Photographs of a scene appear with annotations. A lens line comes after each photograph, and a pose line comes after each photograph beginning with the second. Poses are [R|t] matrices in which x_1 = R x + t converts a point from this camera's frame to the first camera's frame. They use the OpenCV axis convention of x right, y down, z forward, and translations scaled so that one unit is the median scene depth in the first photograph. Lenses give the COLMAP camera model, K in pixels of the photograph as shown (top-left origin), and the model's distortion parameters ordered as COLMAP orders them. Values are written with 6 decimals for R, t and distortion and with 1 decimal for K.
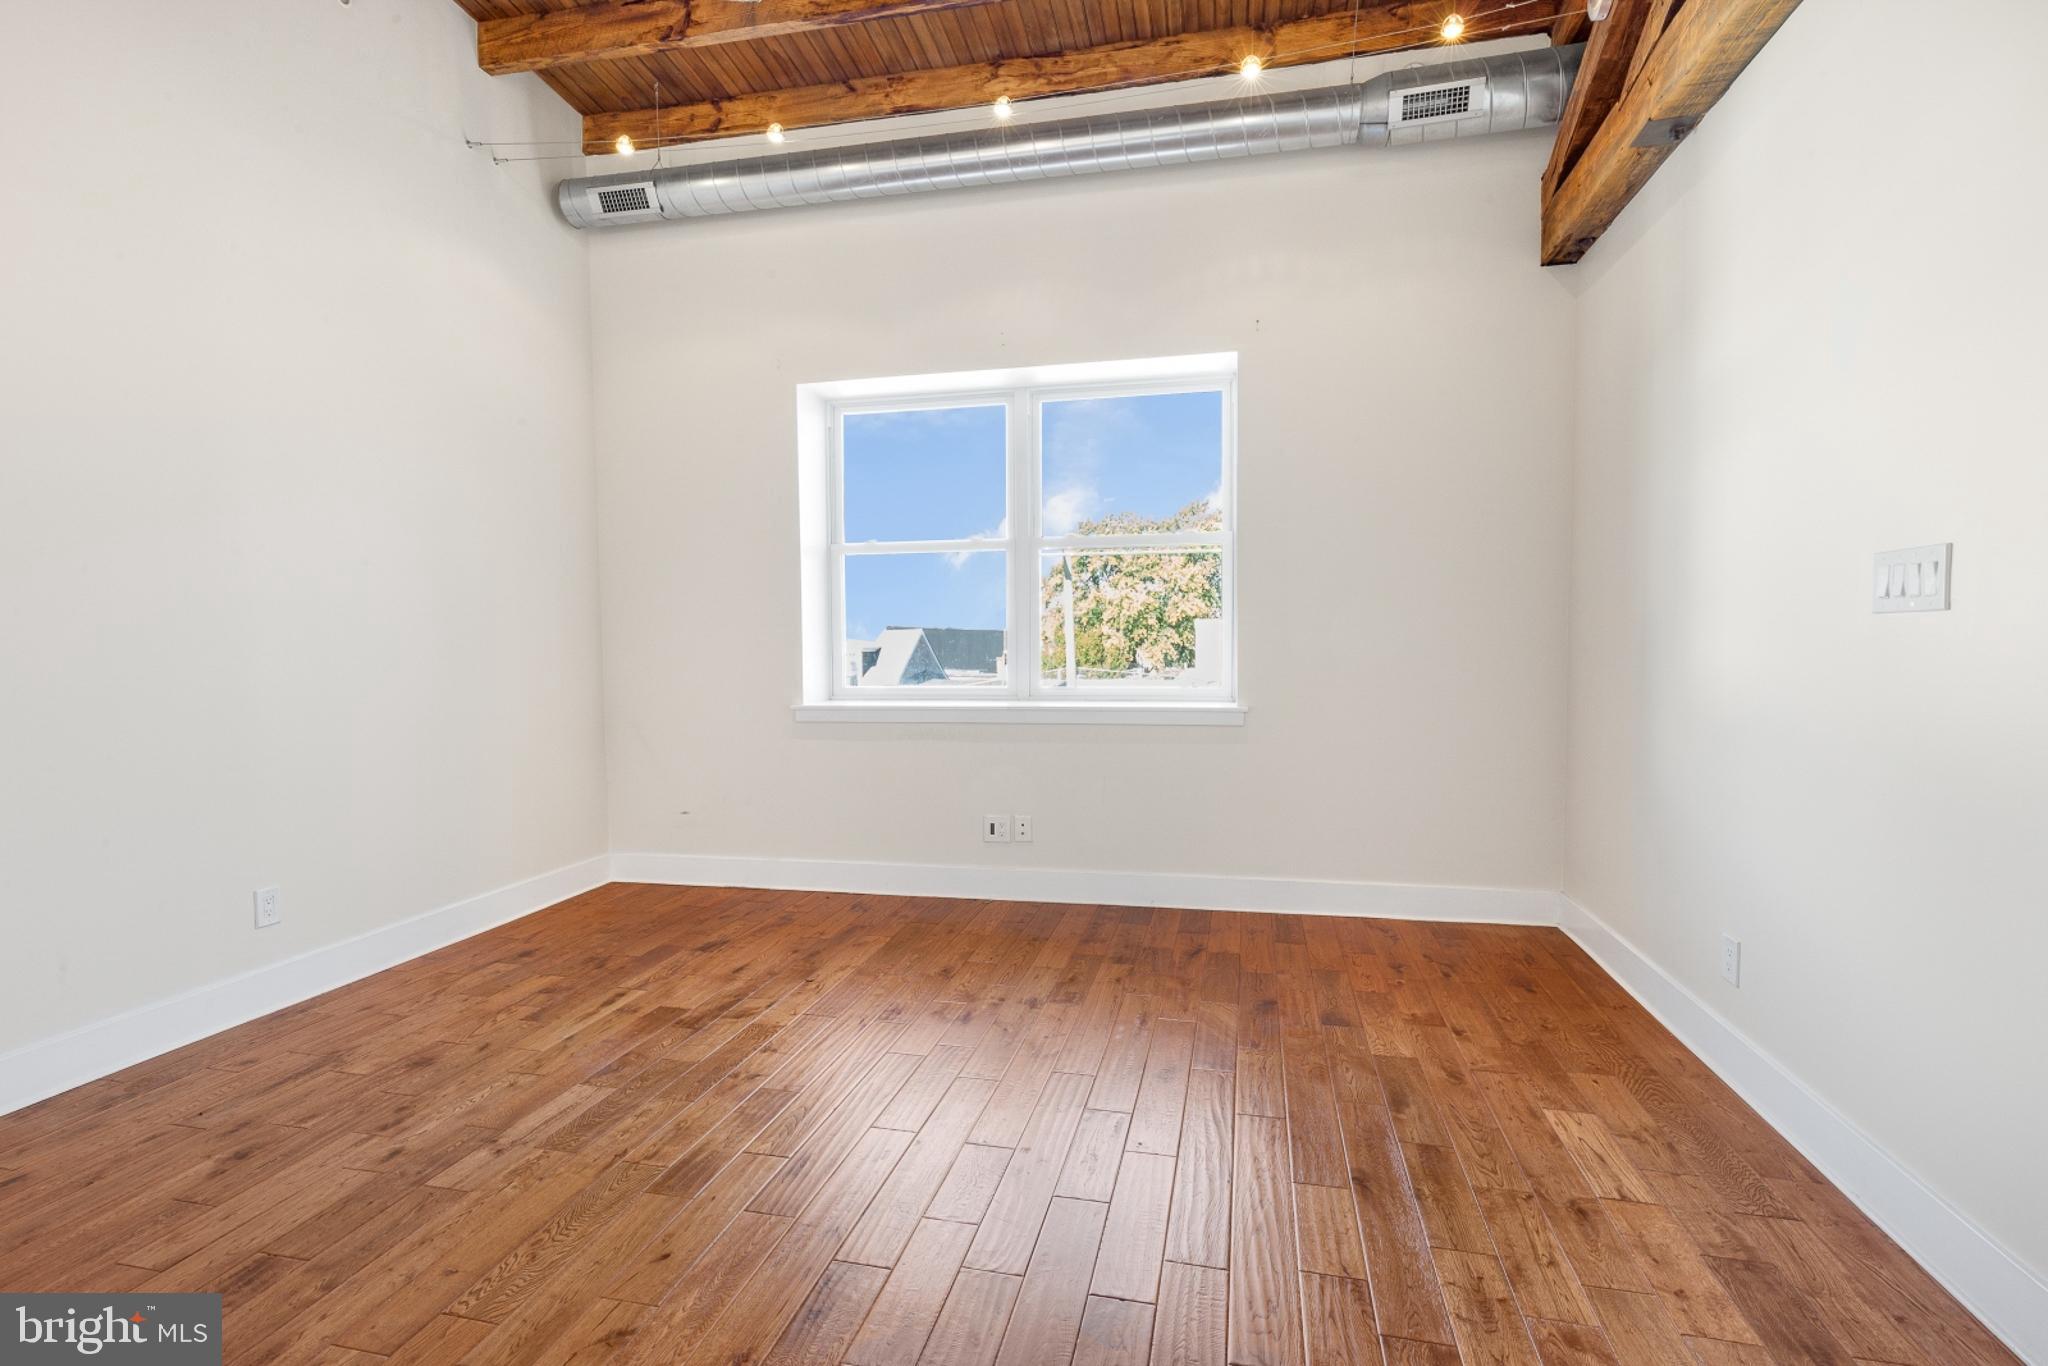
lens RADIAL K [[947.8, 0, 1017.4], [0, 947.8, 685.0], [0, 0, 1]] dist [0.005876, -0.001977]
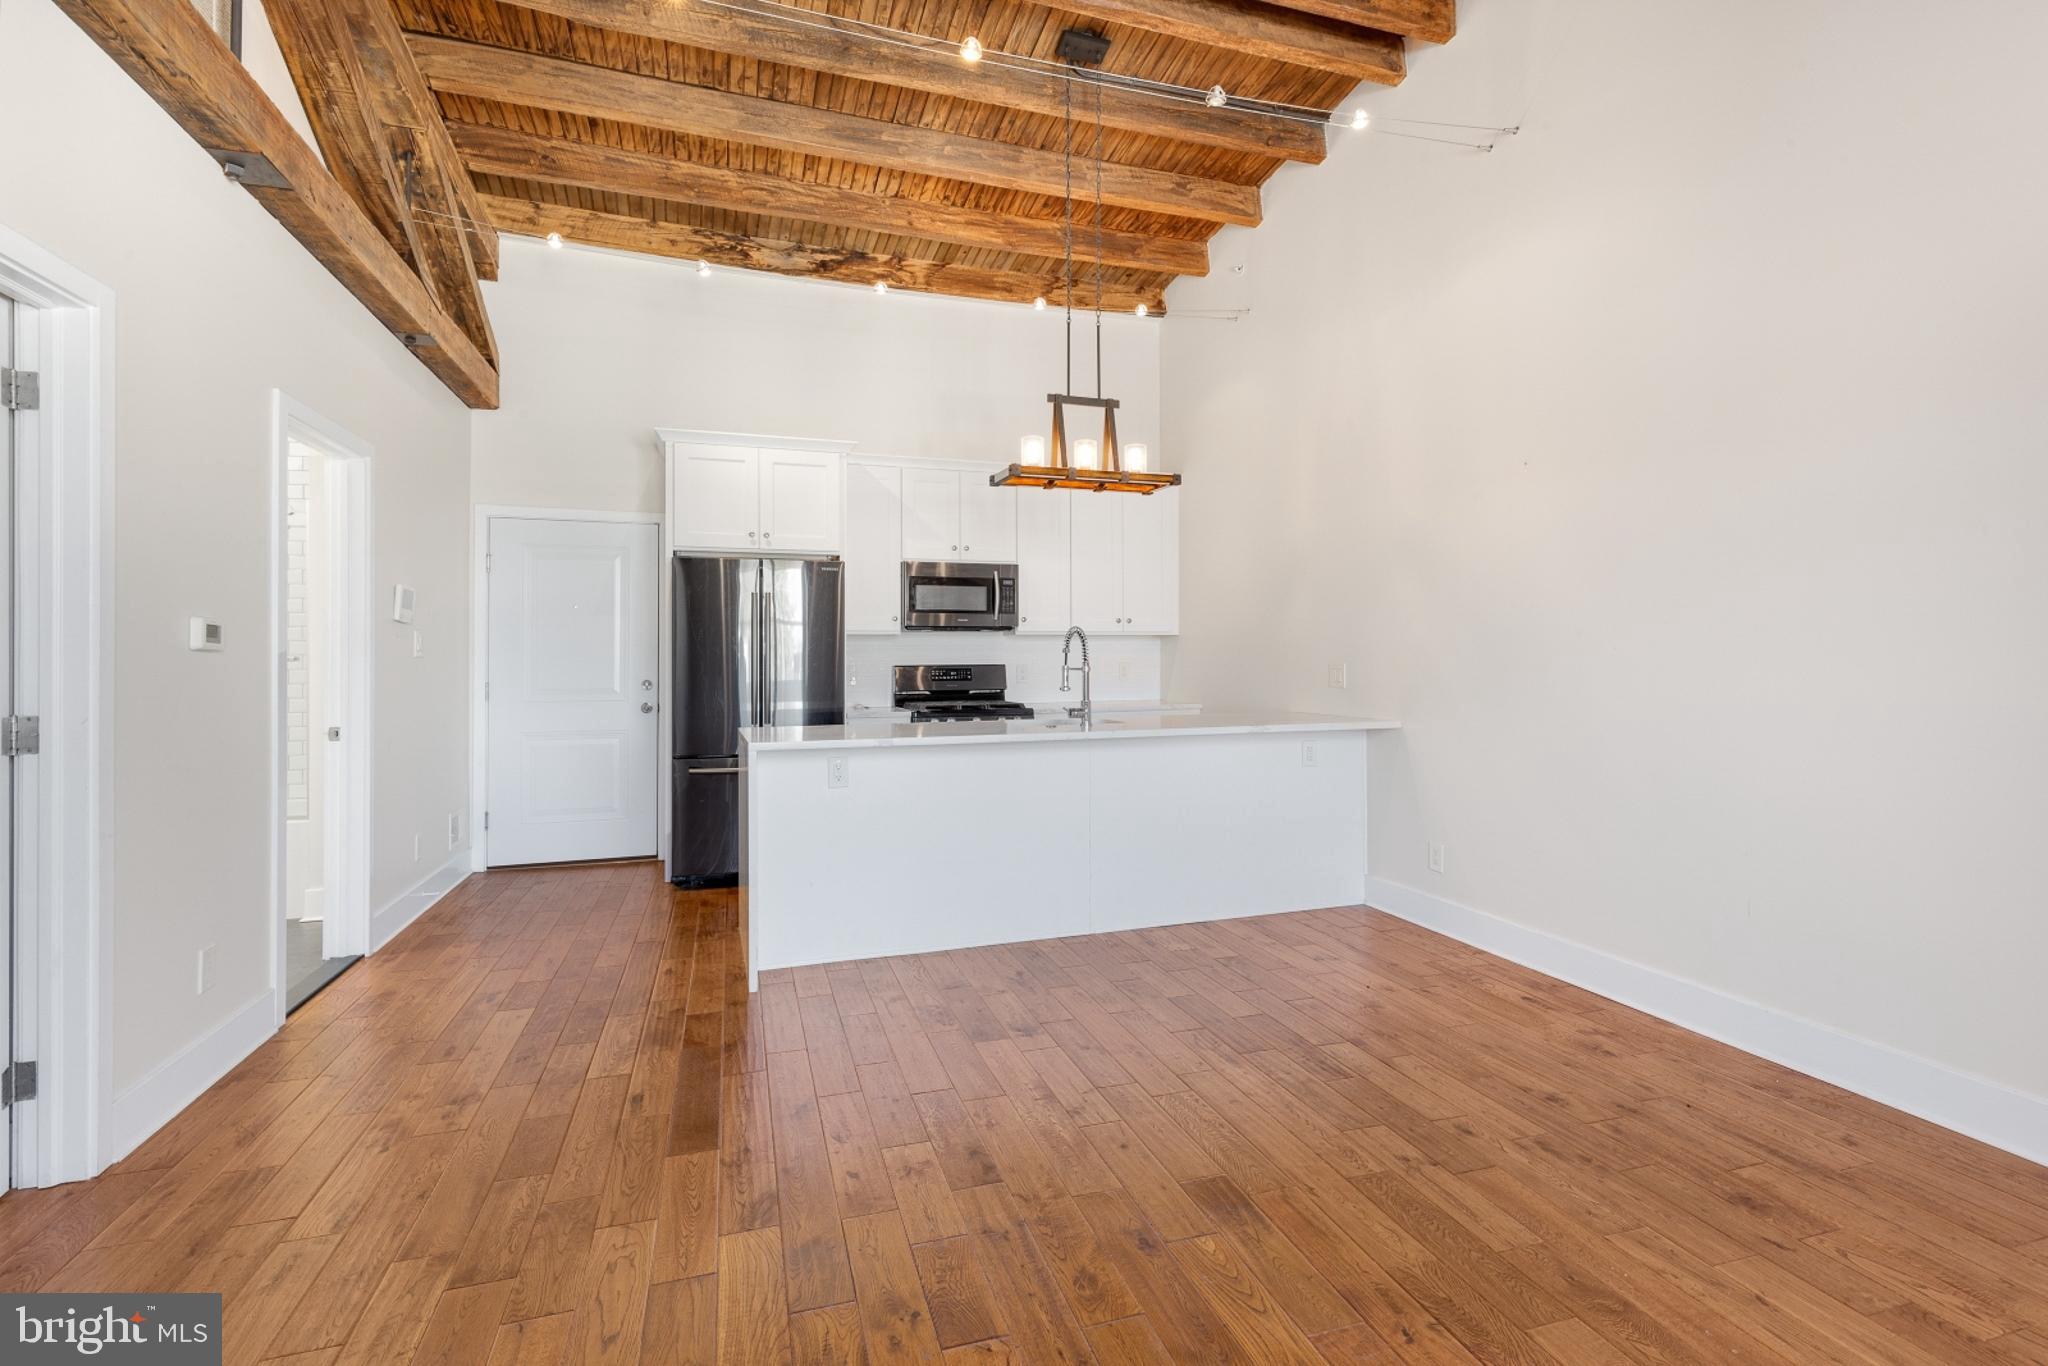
lens RADIAL K [[947.8, 0, 1020.0], [0, 947.8, 651.9], [0, 0, 1]] dist [0.005876, -0.001977]
pose [[-0.859874, 0.012828, -0.510345, 0.191636], [-0.006506, 0.999328, 0.036081, -0.048774], [0.510465, 0.034345, -0.859212, 1.012131]]
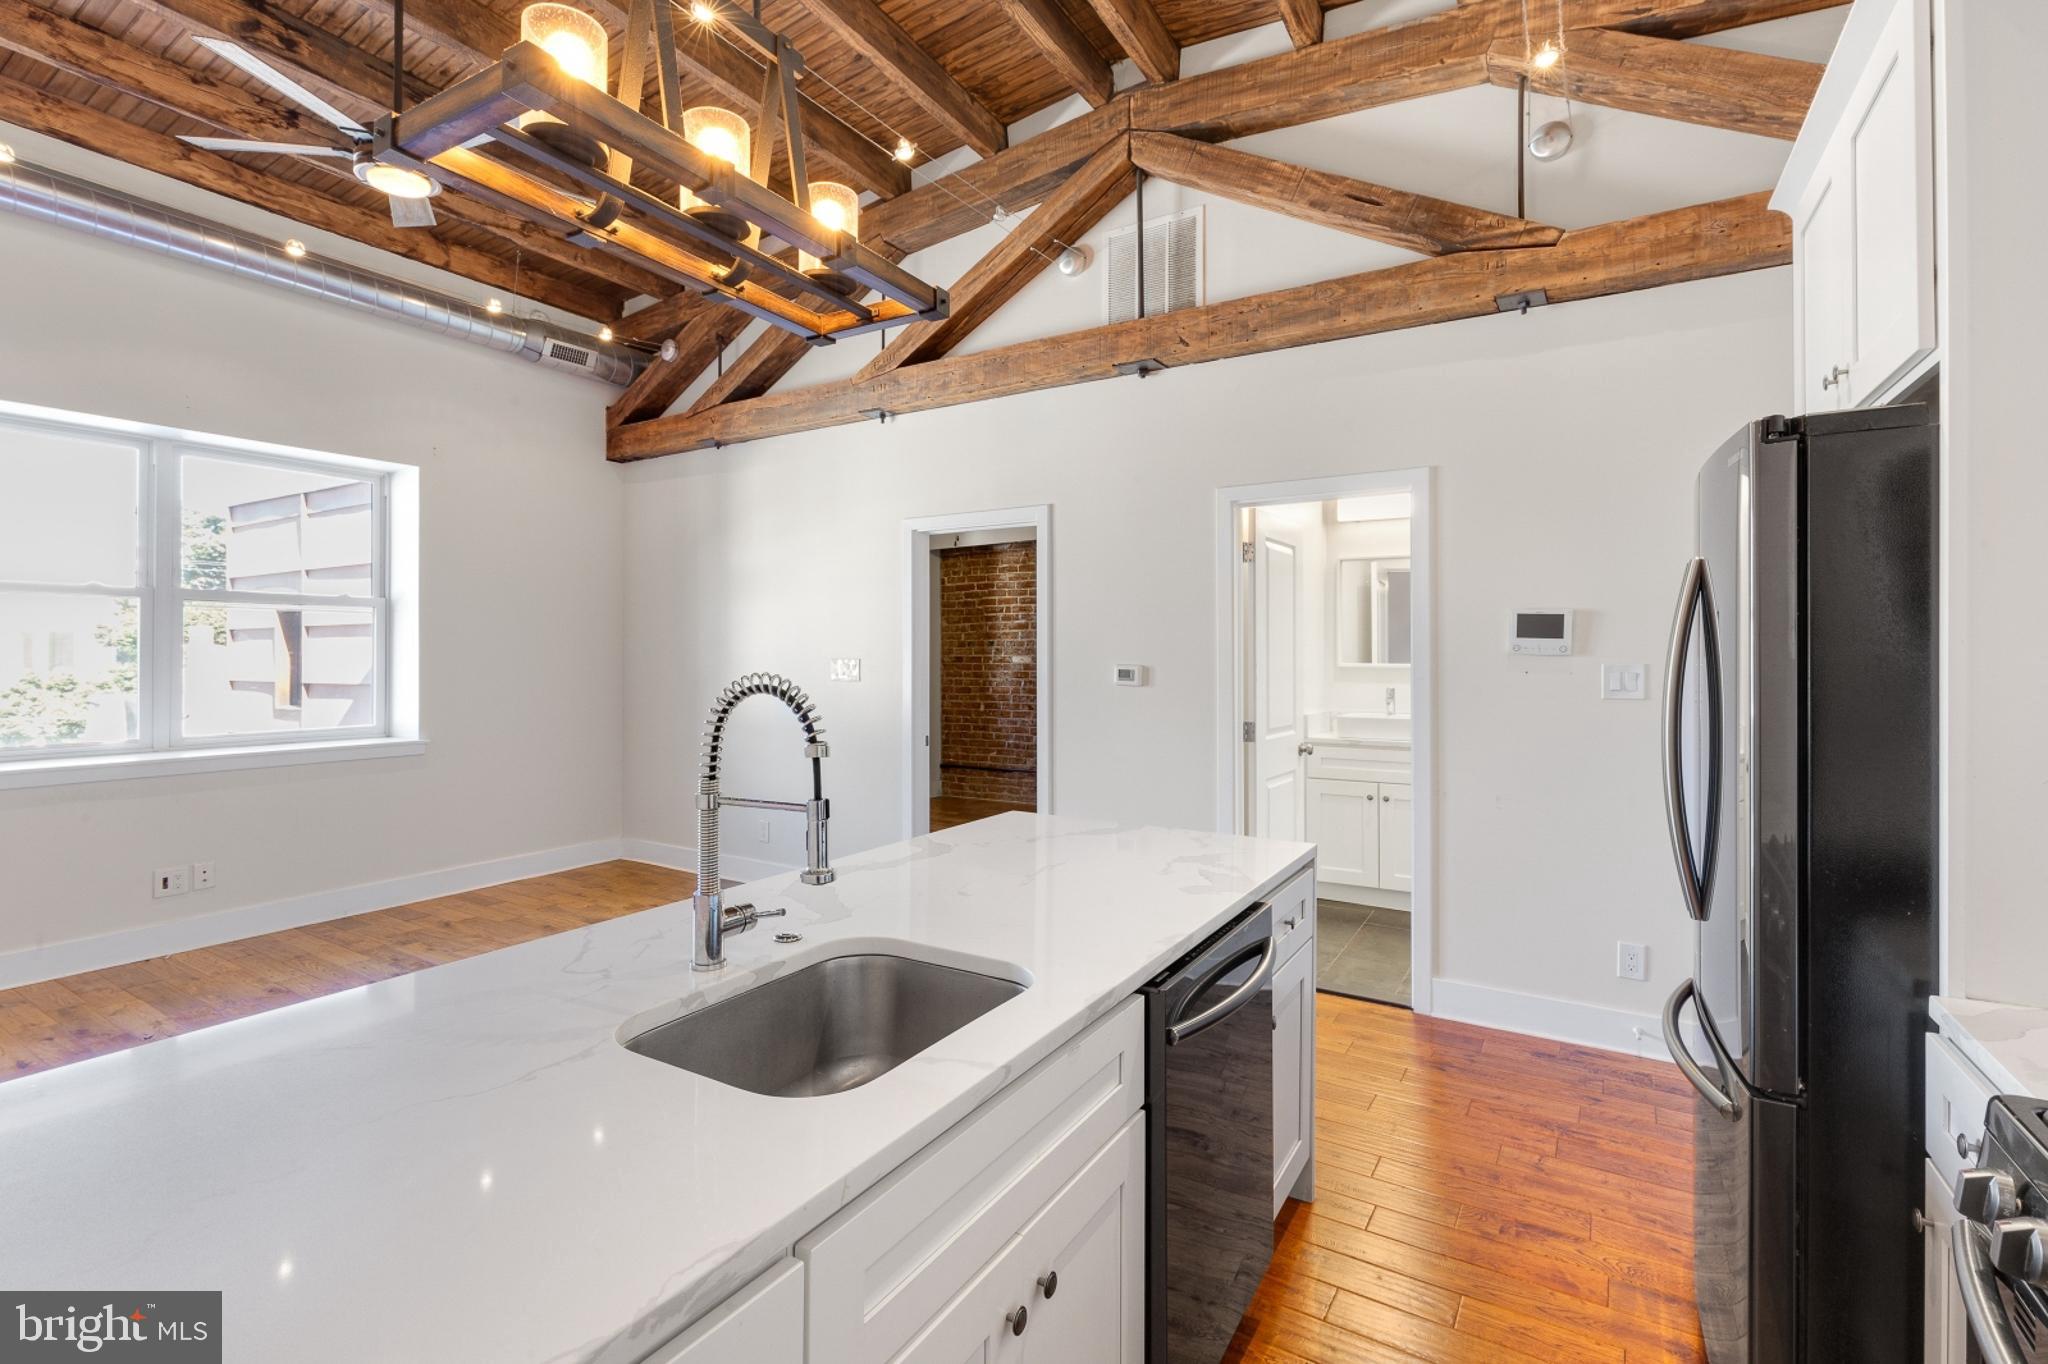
lens RADIAL K [[947.8, 0, 1005.9], [0, 947.8, 646.1], [0, 0, 1]] dist [0.005876, -0.001977]
pose [[0.328324, 0.016502, 0.944421, -0.821321], [0.038366, 0.998789, -0.030790, -0.038200], [-0.943786, 0.046343, 0.327293, -0.203484]]
